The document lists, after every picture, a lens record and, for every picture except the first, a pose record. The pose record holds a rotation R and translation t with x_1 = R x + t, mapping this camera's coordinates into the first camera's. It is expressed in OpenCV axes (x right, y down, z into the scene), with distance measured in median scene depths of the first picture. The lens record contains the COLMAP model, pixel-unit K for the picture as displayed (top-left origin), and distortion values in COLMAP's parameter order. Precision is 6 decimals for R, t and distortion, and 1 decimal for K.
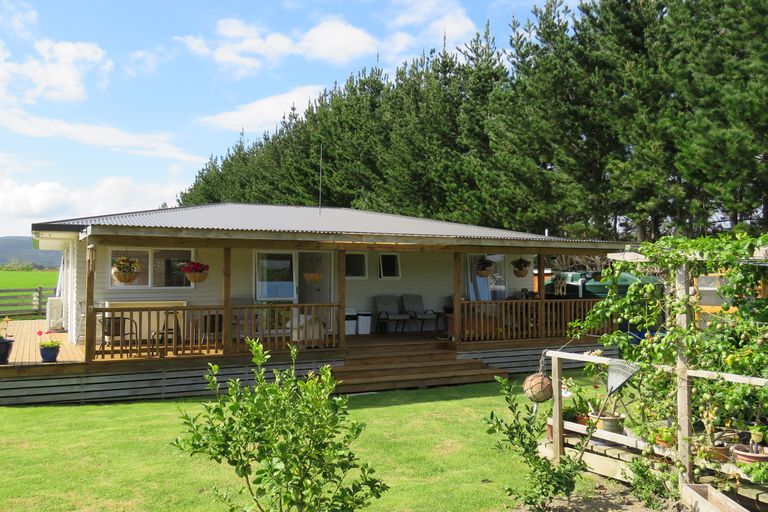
lens RADIAL K [[657.5, 0, 384.0], [0, 657.5, 256.0], [0, 0, 1]] dist [-0.011344, -0.005243]
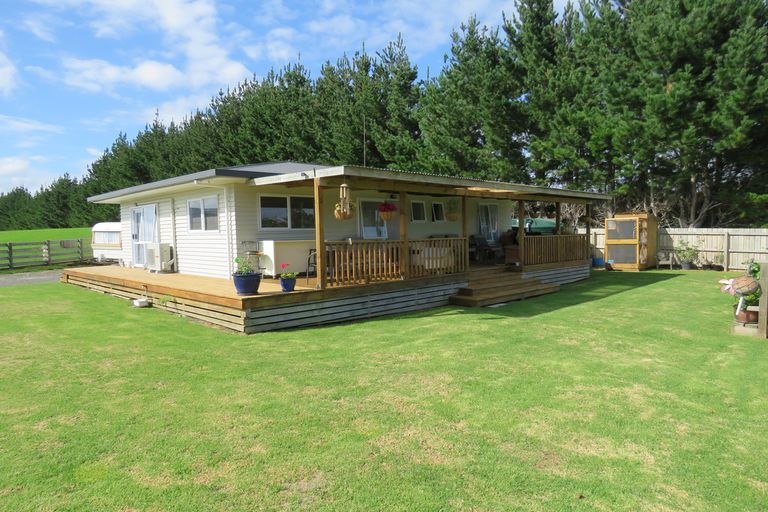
lens RADIAL K [[484.1, 0, 384.0], [0, 484.1, 256.0], [0, 0, 1]] dist [-0.003591, -0.000572]
pose [[0.957698, -0.030708, 0.286131, -0.274699], [0.008423, 0.996855, 0.078793, 0.017988], [-0.287651, -0.073050, 0.954945, 0.079813]]
